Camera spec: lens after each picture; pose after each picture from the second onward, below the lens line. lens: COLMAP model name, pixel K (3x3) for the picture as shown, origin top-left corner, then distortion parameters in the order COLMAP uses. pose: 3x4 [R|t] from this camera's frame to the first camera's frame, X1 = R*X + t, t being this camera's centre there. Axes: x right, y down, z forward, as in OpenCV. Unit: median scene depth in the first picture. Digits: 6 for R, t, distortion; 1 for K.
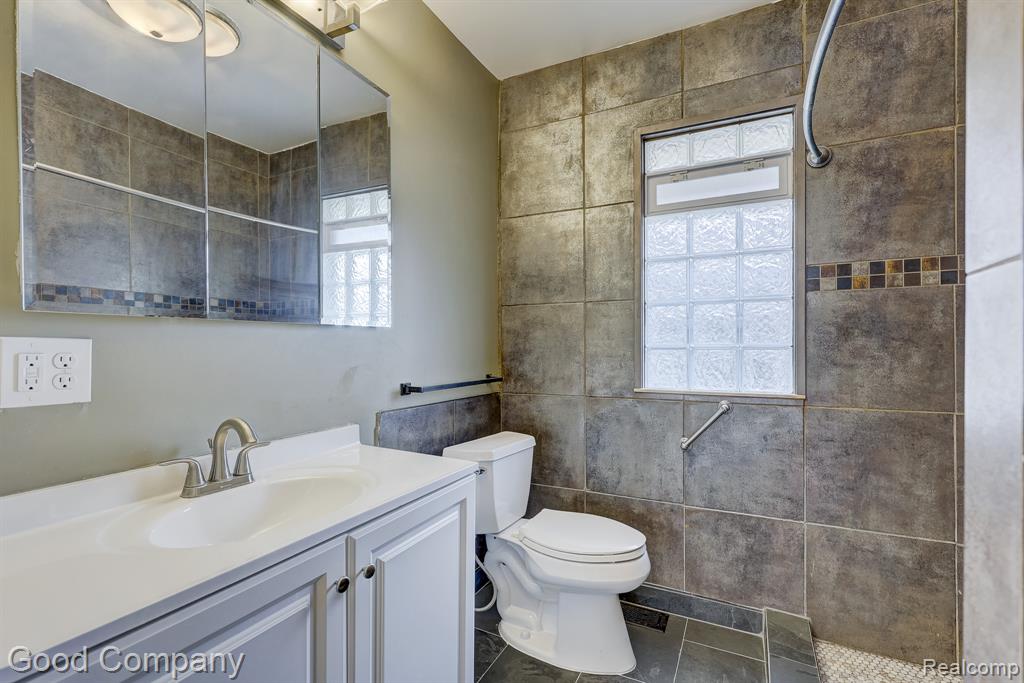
lens RADIAL K [[454.1, 0, 477.4], [0, 454.1, 349.1], [0, 0, 1]] dist [-0.000583, 0.000744]
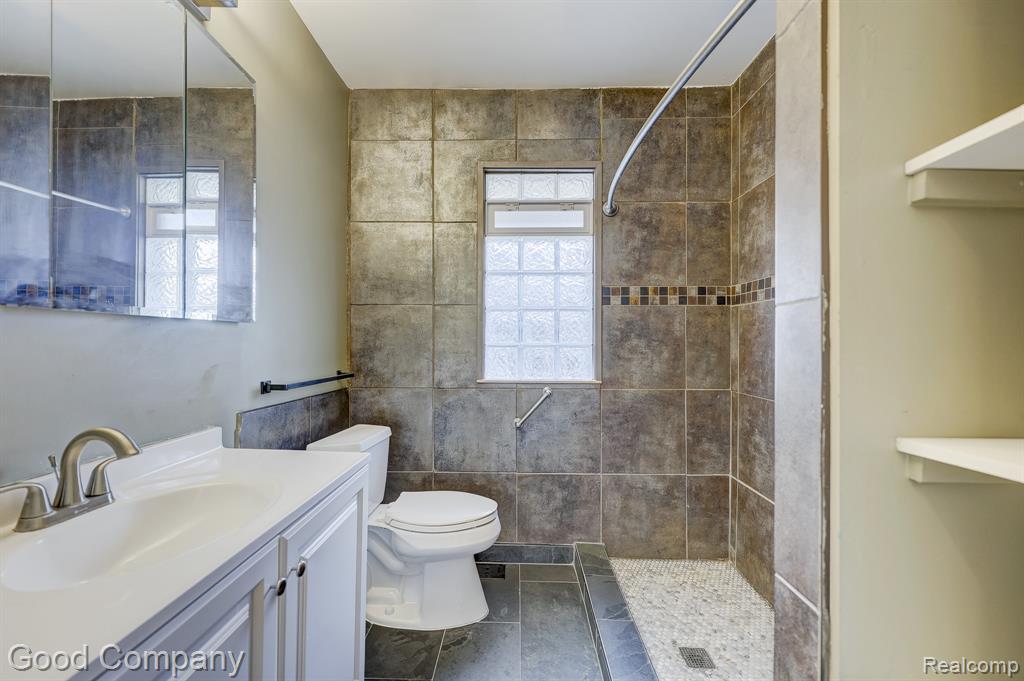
lens RADIAL K [[423.8, 0, 472.2], [0, 423.8, 343.5], [0, 0, 1]] dist [-0.002708, 0.001020]
pose [[0.910802, 0.006070, 0.412799, -0.160570], [-0.003706, 0.999972, -0.006528, -0.001116], [-0.412827, 0.004416, 0.910799, -0.002792]]
